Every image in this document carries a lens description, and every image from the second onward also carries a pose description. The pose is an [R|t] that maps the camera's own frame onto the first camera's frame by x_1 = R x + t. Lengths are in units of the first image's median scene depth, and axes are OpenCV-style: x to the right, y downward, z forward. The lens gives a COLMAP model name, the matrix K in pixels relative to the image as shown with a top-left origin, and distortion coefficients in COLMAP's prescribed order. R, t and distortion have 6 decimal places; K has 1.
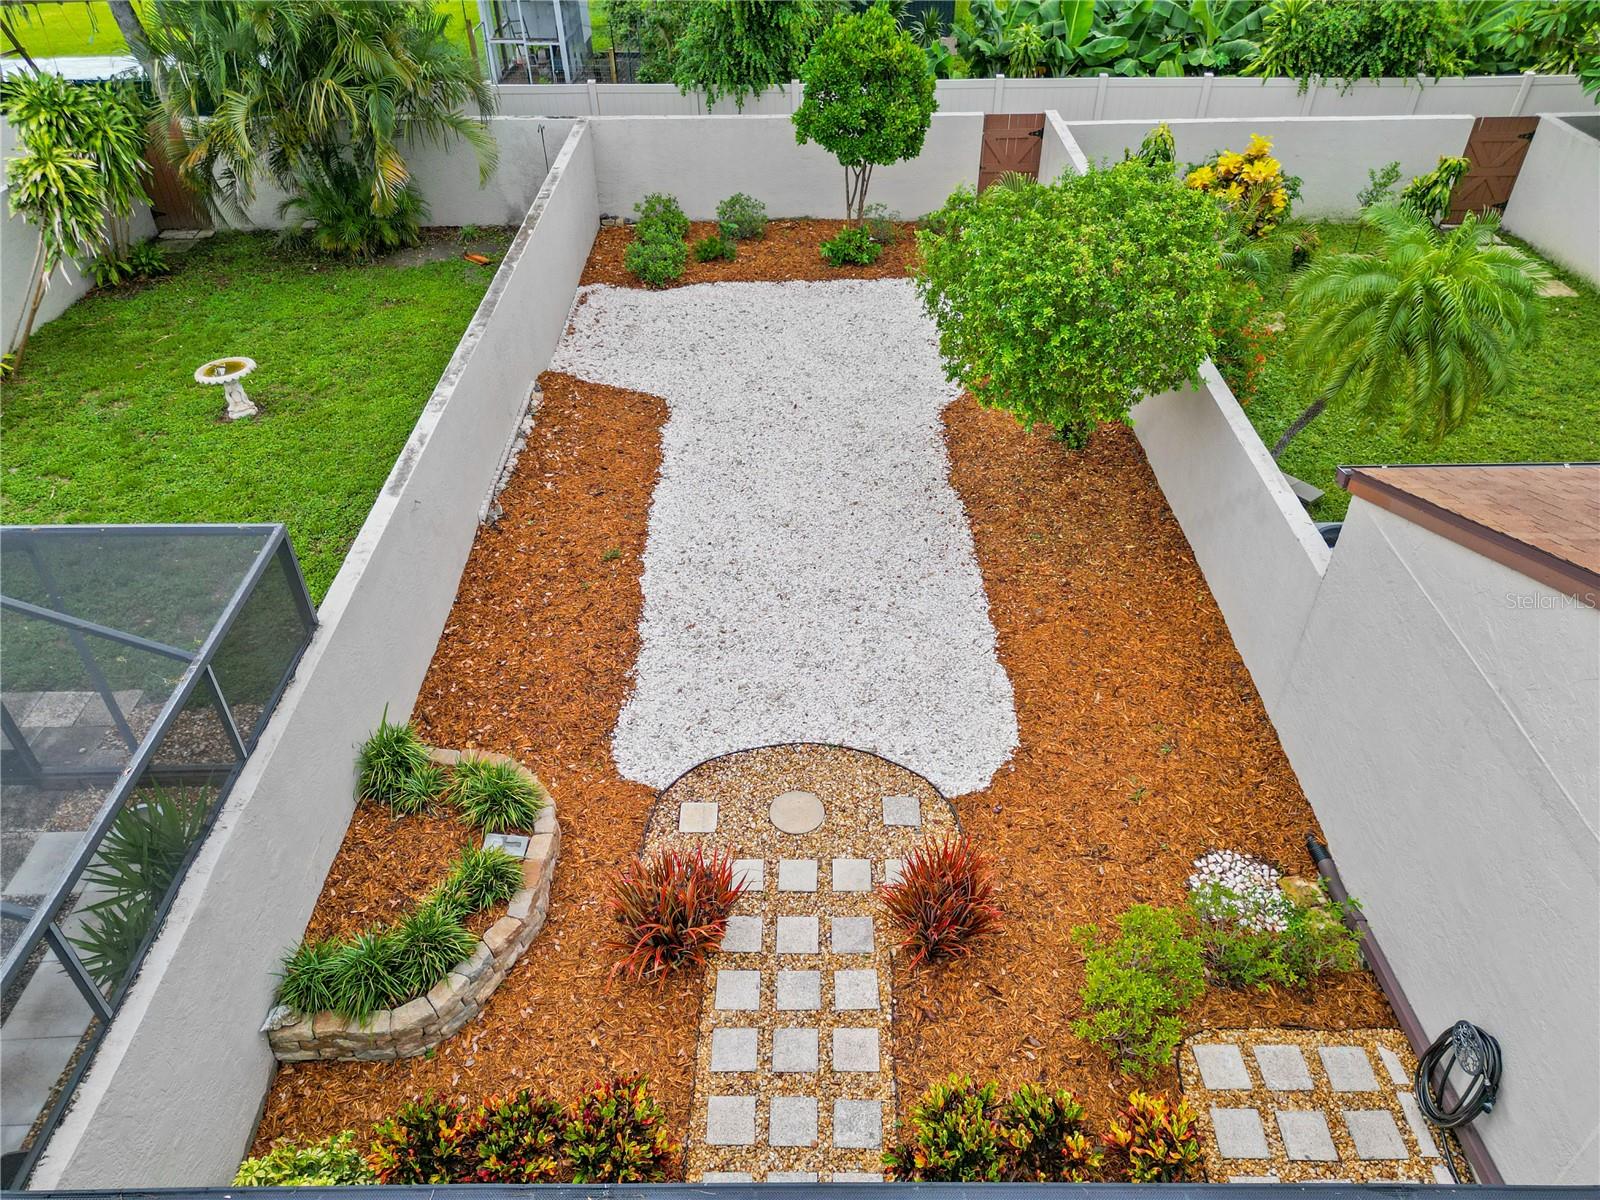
lens RADIAL K [[1121.5, 0, 803.4], [0, 1121.5, 603.2], [0, 0, 1]] dist [0.032741, -0.008817]
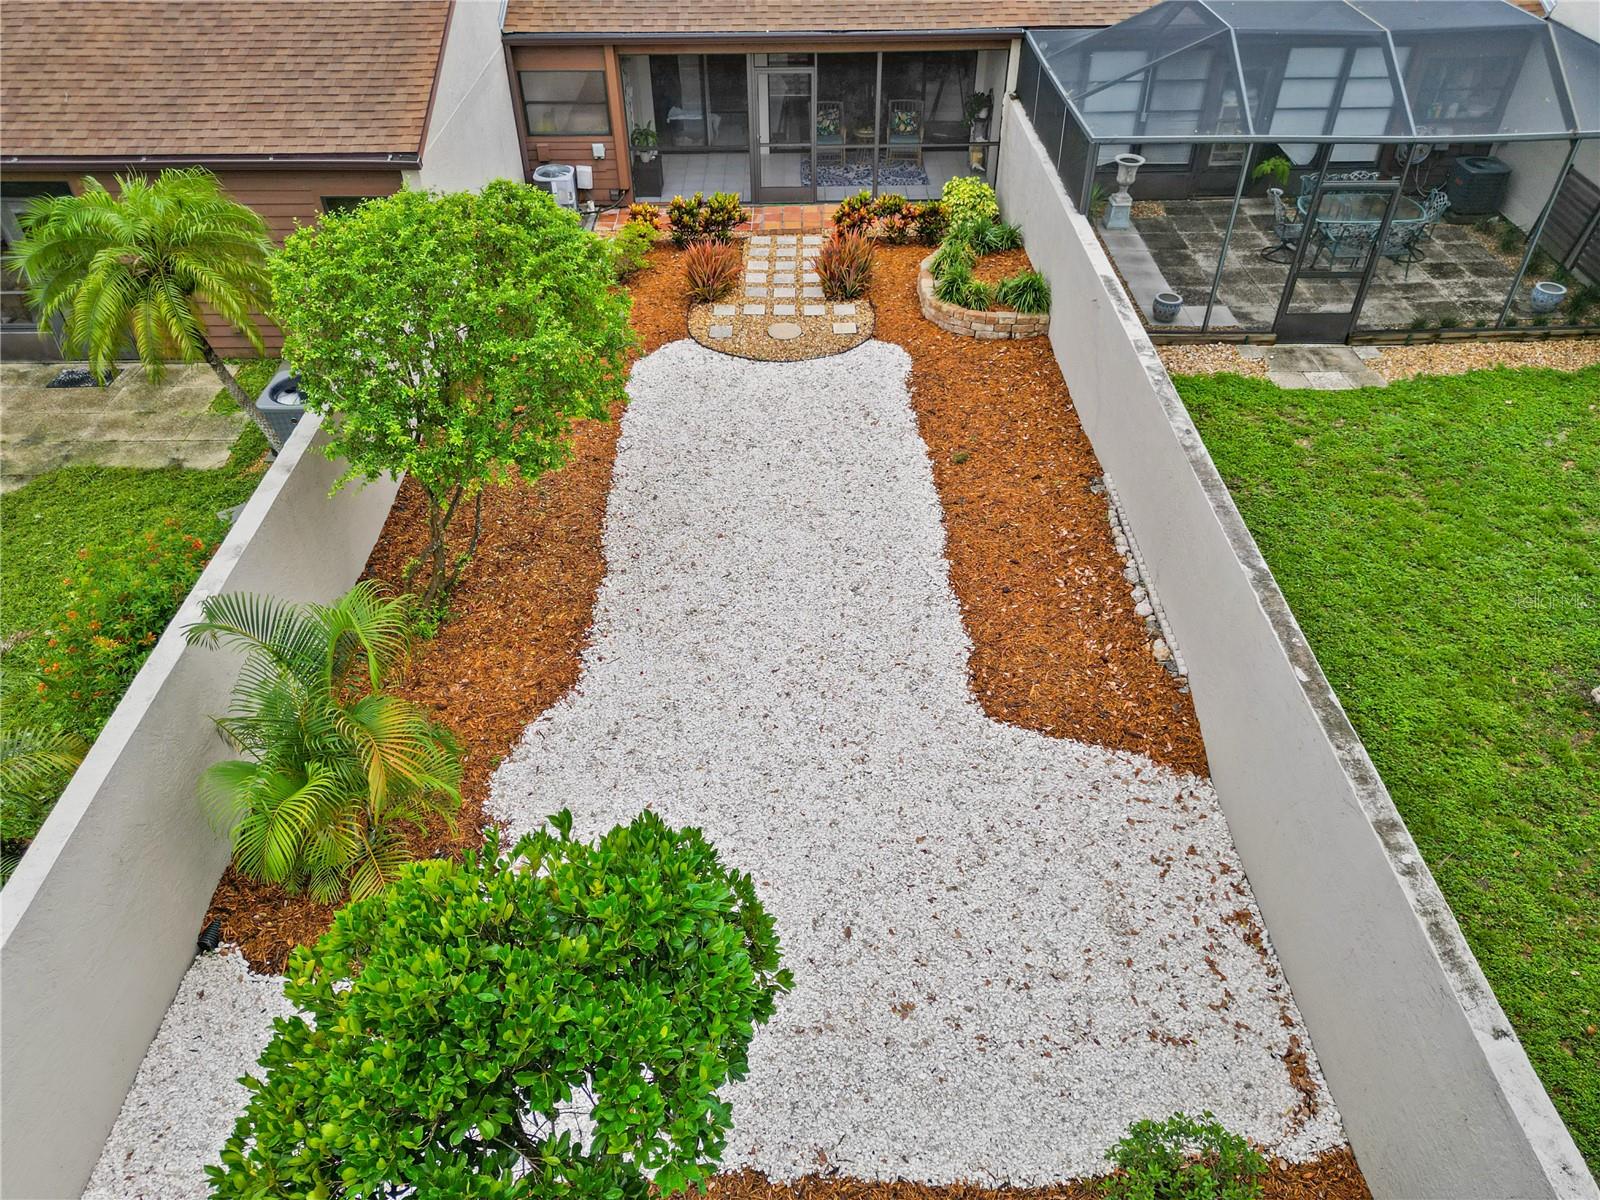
lens RADIAL K [[1121.5, 0, 798.4], [0, 1121.5, 612.0], [0, 0, 1]] dist [0.032741, -0.008817]
pose [[-0.999847, 0.015354, 0.008331, -0.025622], [0.011064, 0.187554, 0.982192, -1.066621], [0.013518, 0.982134, -0.187696, 1.356306]]
